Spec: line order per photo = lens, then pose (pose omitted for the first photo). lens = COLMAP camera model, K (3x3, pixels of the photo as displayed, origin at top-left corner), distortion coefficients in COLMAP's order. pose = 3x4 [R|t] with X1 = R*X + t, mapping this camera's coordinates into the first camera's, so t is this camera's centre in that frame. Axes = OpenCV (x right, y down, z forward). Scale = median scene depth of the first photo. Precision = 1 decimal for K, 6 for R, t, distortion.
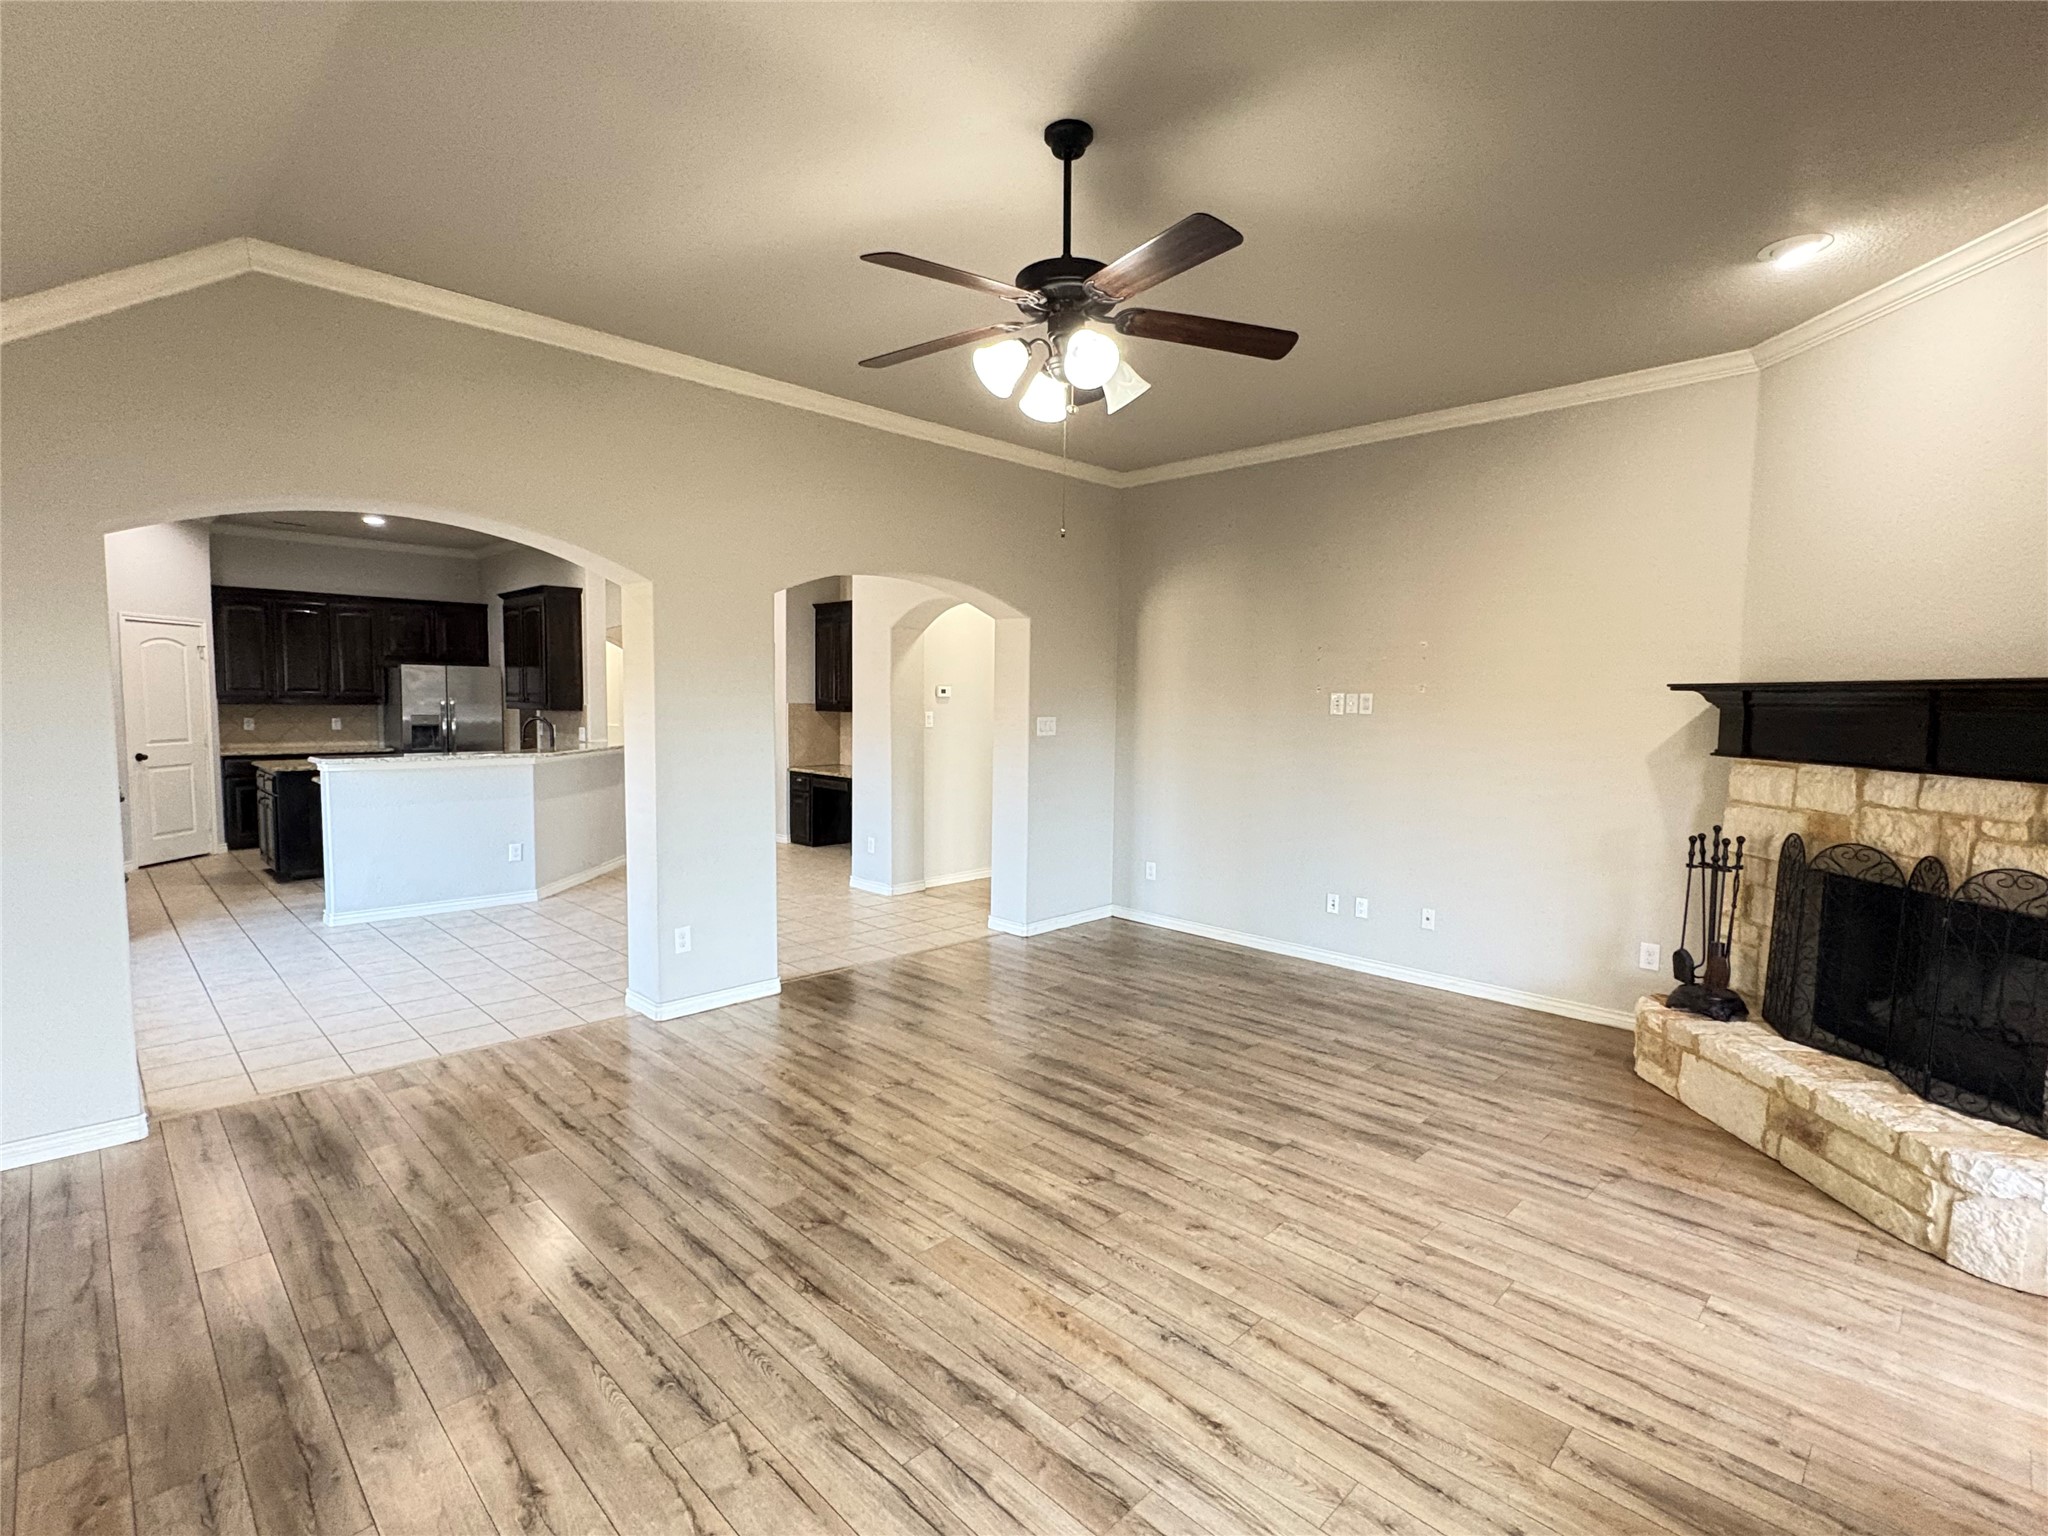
lens RADIAL K [[973.3, 0, 1022.9], [0, 973.3, 774.6], [0, 0, 1]] dist [-0.000668, 0.000824]
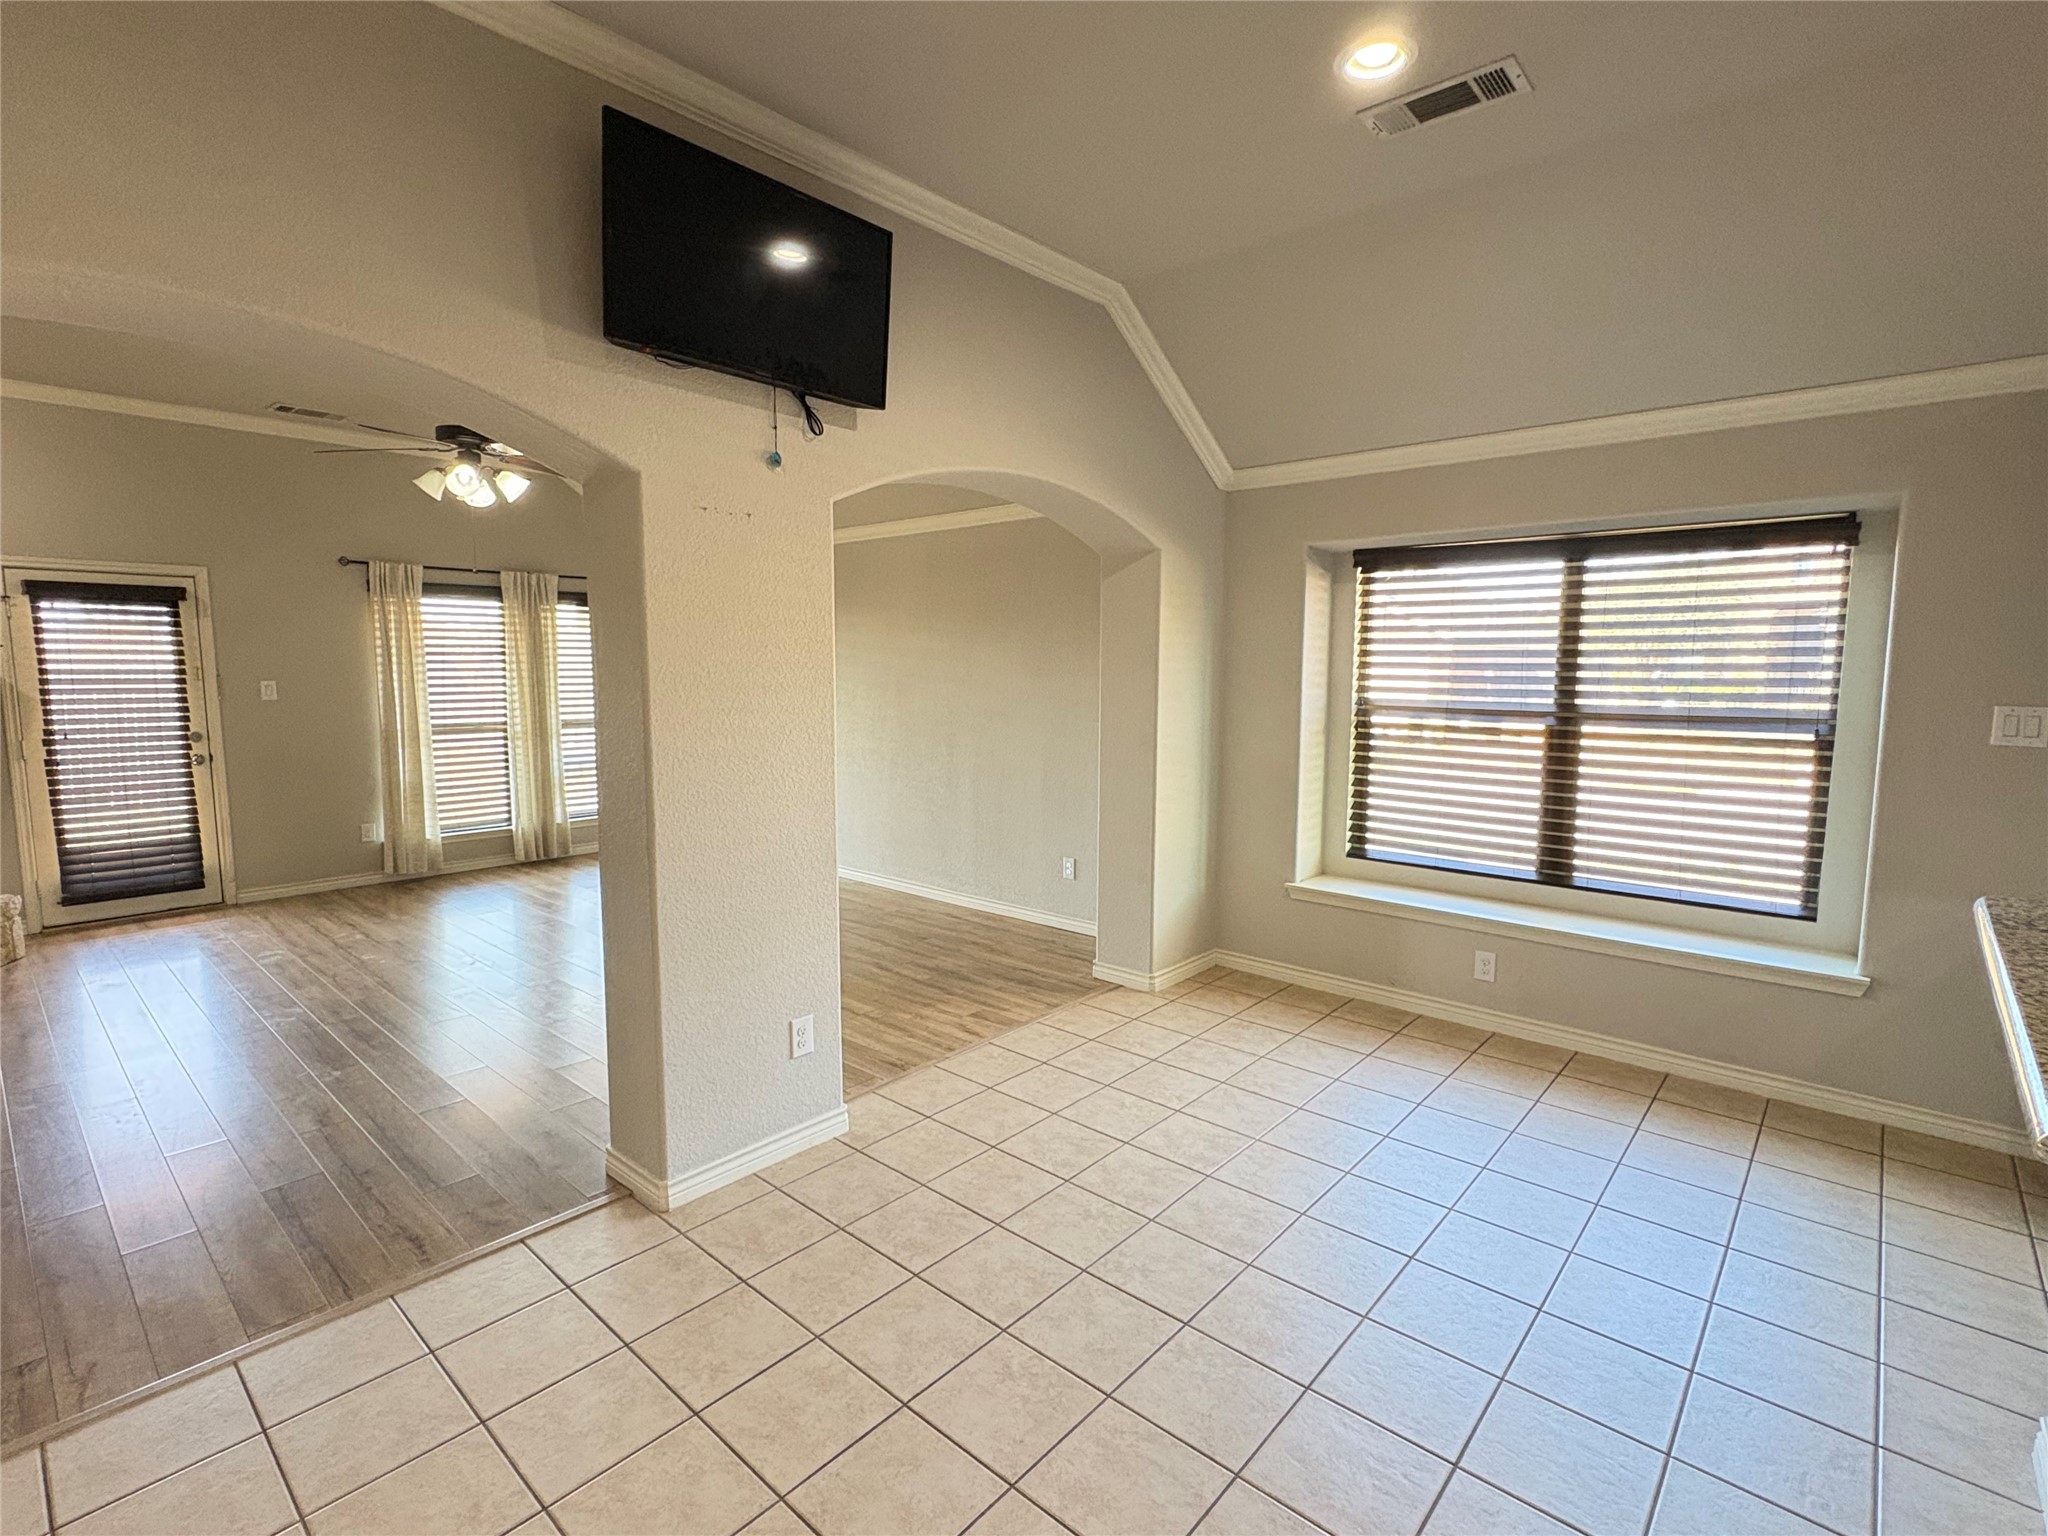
lens RADIAL K [[973.3, 0, 1020.6], [0, 973.3, 771.2], [0, 0, 1]] dist [-0.000668, 0.000824]
pose [[-0.998520, -0.010718, -0.053315, -0.621302], [-0.020469, 0.982360, 0.185875, -0.171429], [0.050382, 0.186691, -0.981126, 2.059758]]
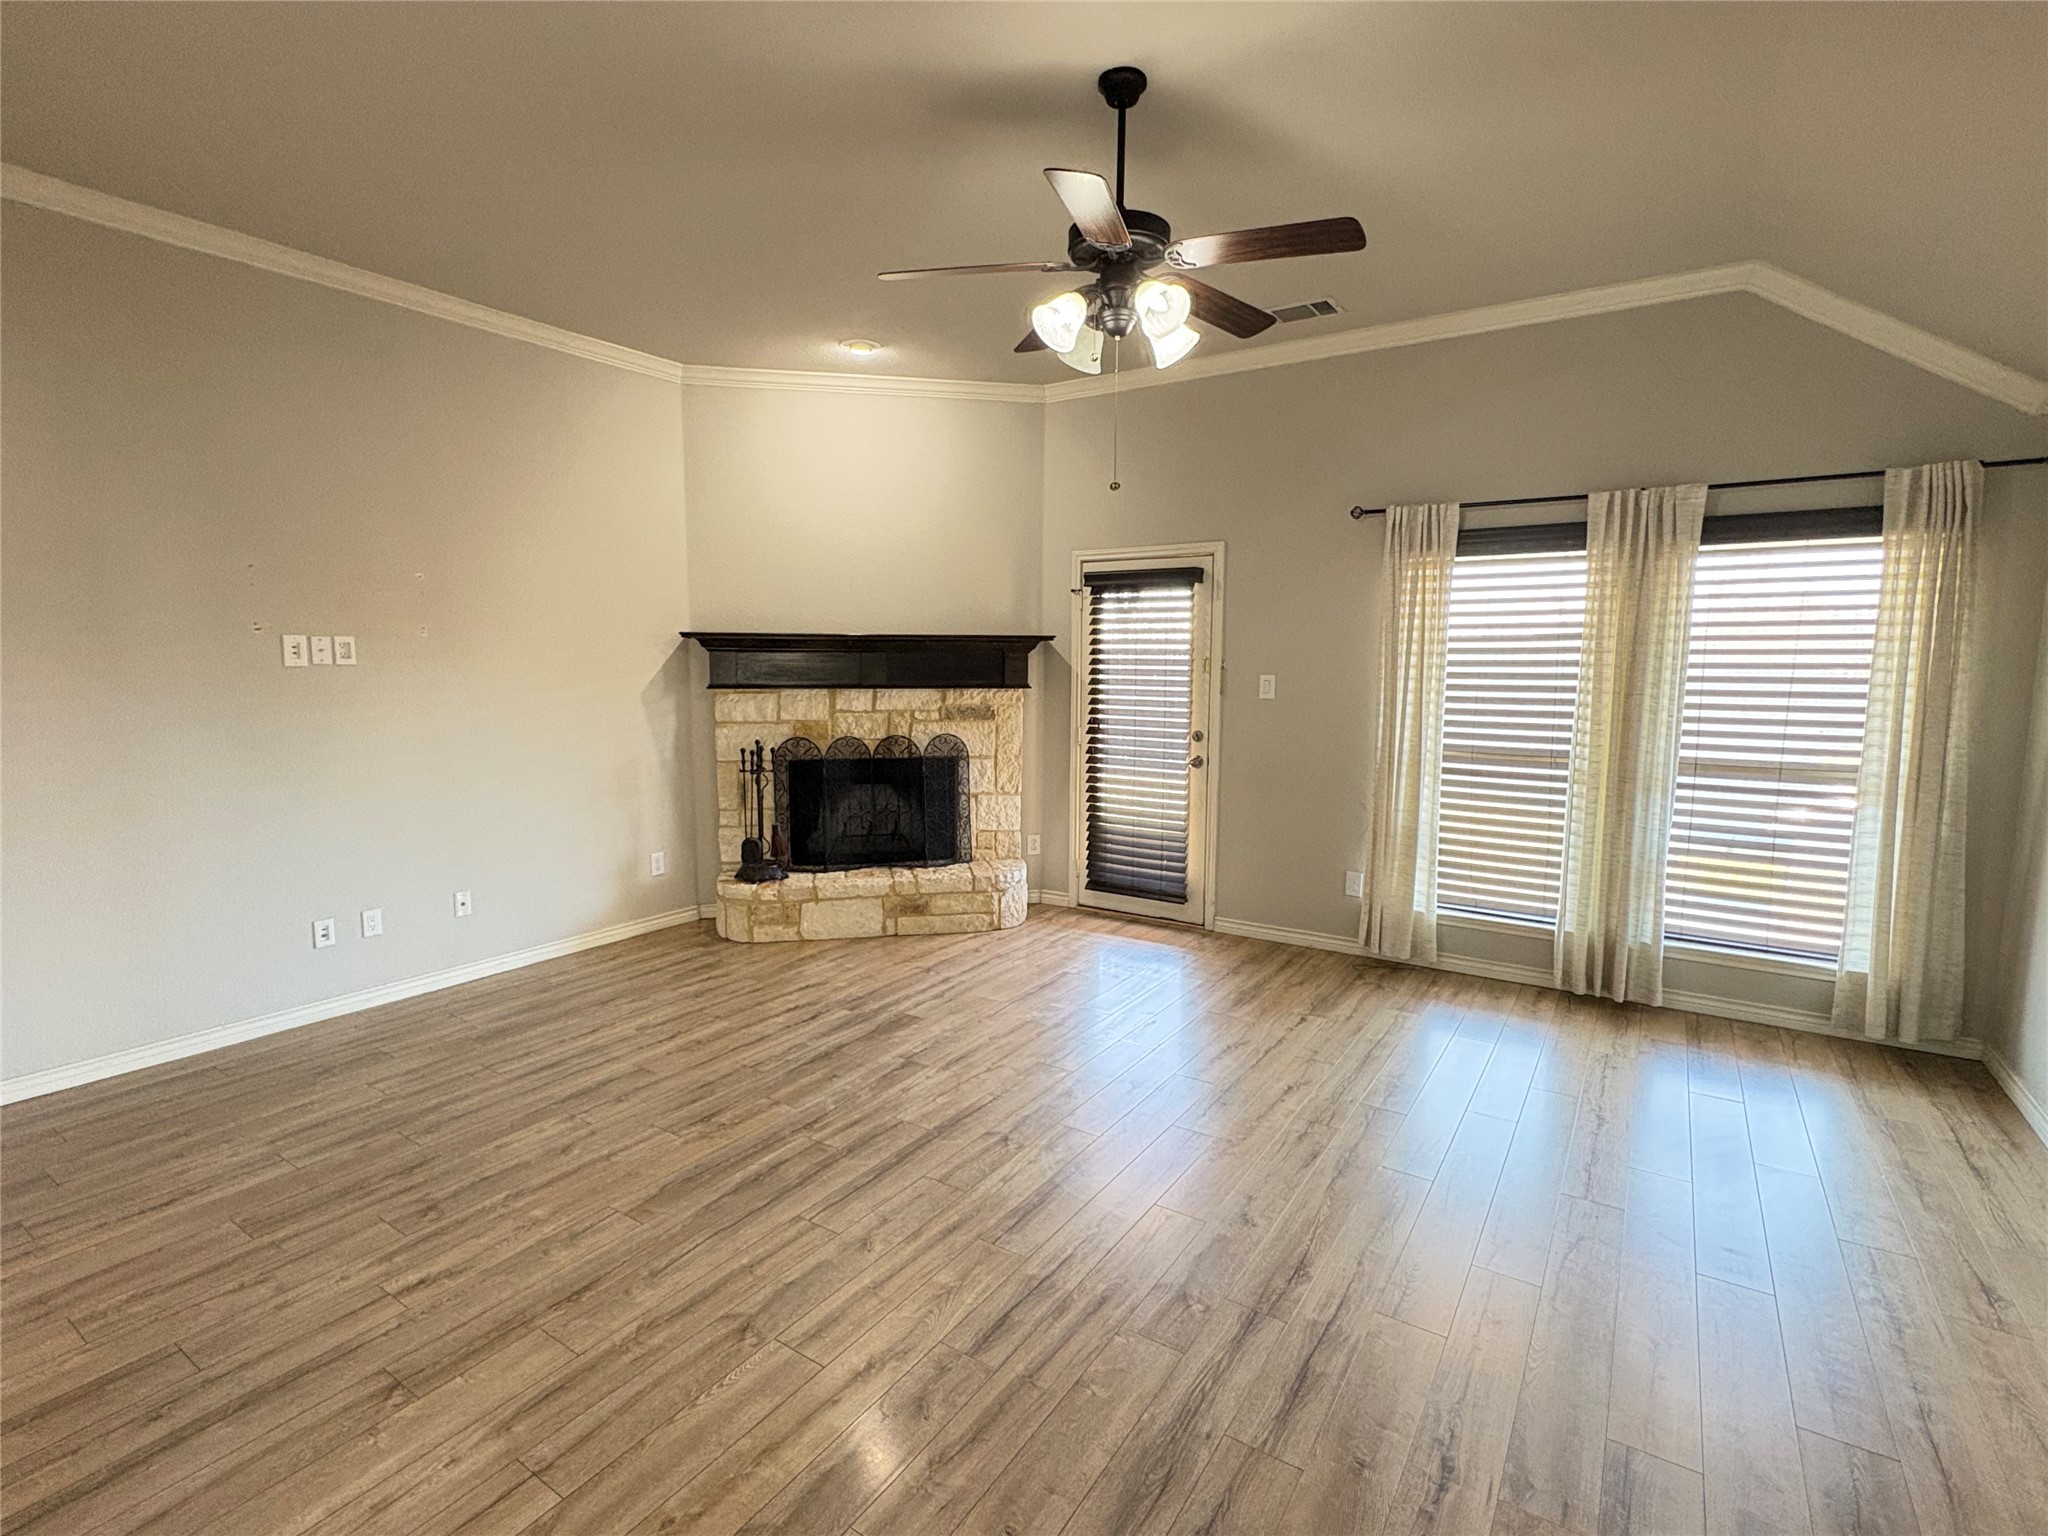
lens RADIAL K [[973.3, 0, 1021.9], [0, 973.3, 771.9], [0, 0, 1]] dist [-0.000668, 0.000824]
pose [[-0.204424, -0.130654, 0.970124, -0.687721], [0.070674, 0.986496, 0.147752, -0.078810], [-0.976328, 0.098767, -0.192429, 0.941846]]
